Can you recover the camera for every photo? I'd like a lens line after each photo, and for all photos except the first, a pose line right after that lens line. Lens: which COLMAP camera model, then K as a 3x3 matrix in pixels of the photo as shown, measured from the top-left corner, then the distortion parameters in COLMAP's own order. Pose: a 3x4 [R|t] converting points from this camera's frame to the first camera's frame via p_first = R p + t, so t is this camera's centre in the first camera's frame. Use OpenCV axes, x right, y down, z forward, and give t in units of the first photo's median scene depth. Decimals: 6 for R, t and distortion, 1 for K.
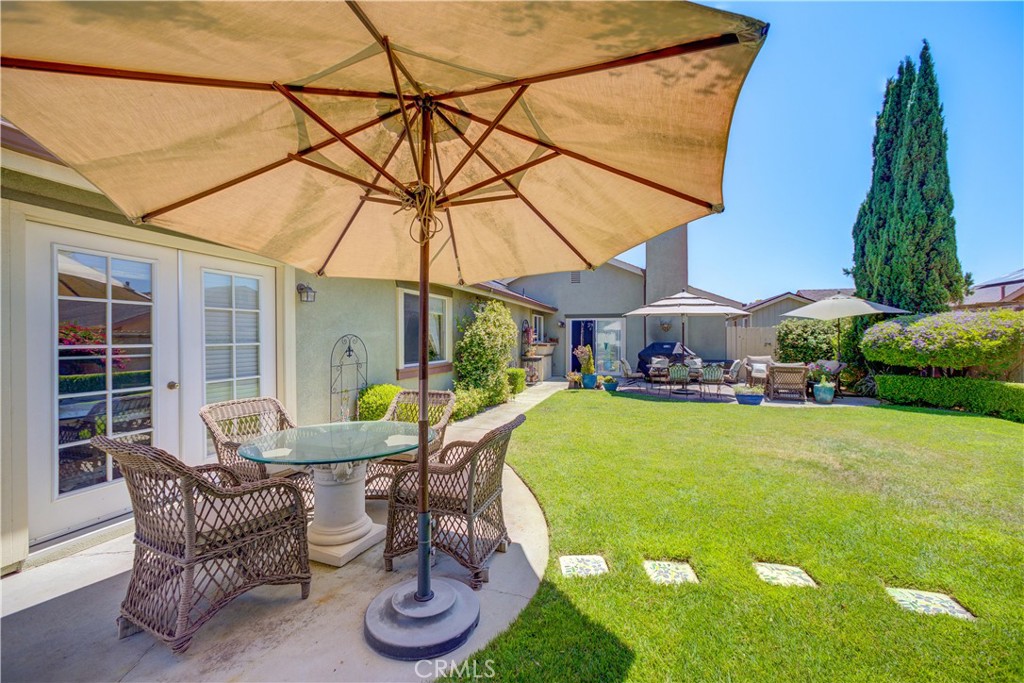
lens RADIAL K [[402.0, 0, 510.9], [0, 402.0, 338.5], [0, 0, 1]] dist [-0.021326, 0.008181]
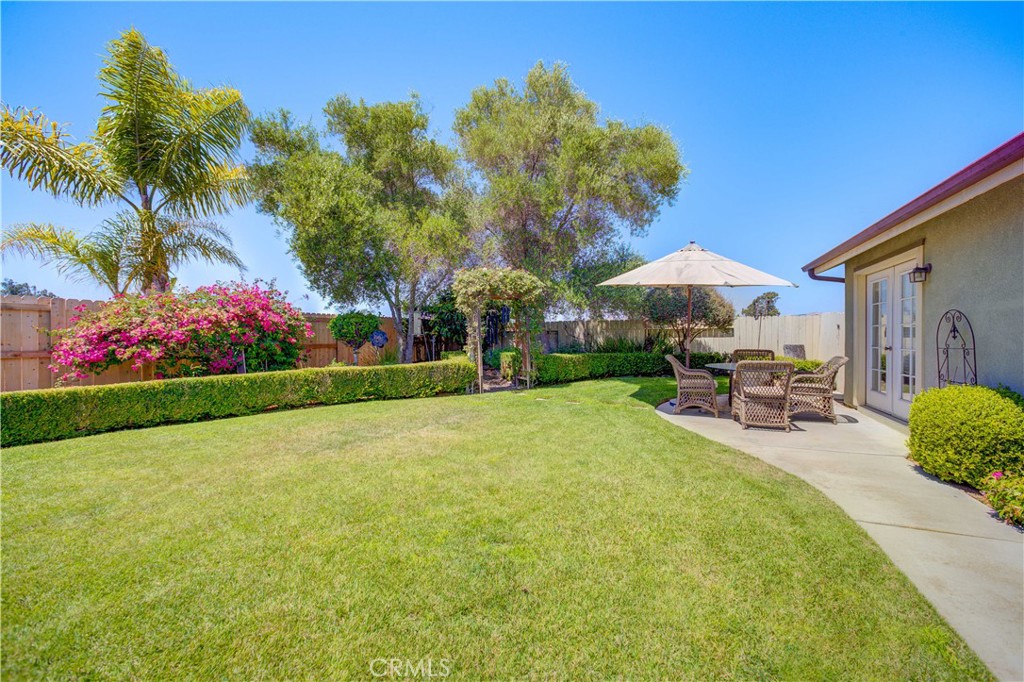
lens RADIAL K [[402.0, 0, 510.9], [0, 402.0, 338.0], [0, 0, 1]] dist [-0.021326, 0.008181]
pose [[-0.993724, -0.000565, 0.111861, 0.476340], [0.000180, 0.999978, 0.006646, 0.052217], [-0.111863, 0.006625, -0.993702, 2.457316]]
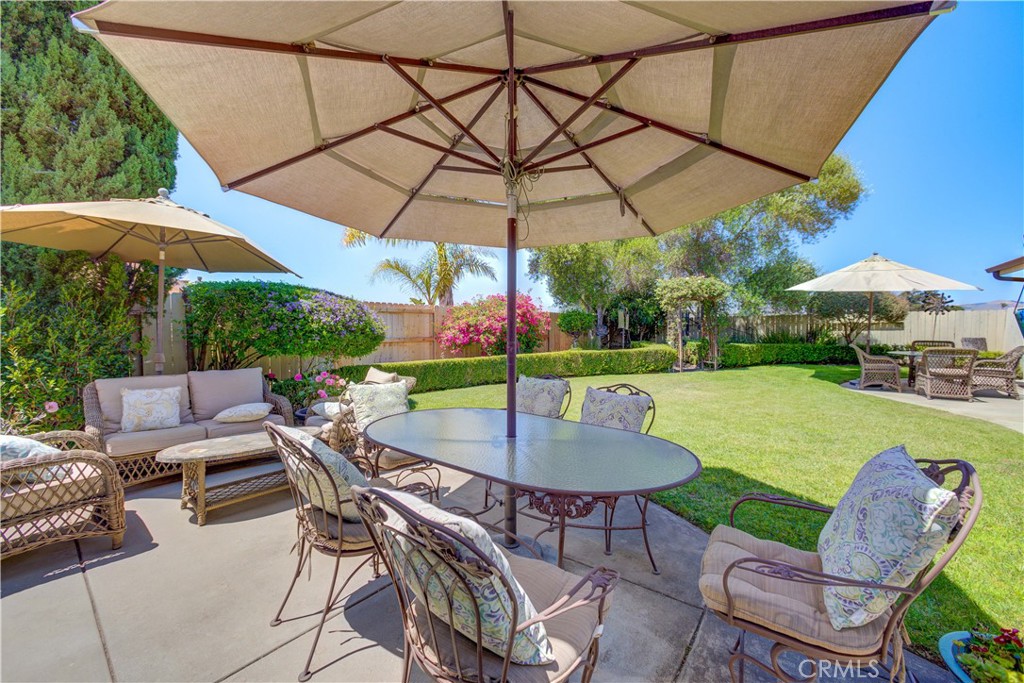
lens RADIAL K [[402.0, 0, 510.9], [0, 402.0, 338.5], [0, 0, 1]] dist [-0.021326, 0.008181]
pose [[-0.940612, -0.010584, 0.339317, 1.028815], [-0.001431, 0.999629, 0.027215, 0.048222], [-0.339479, 0.025113, -0.940278, 3.369571]]
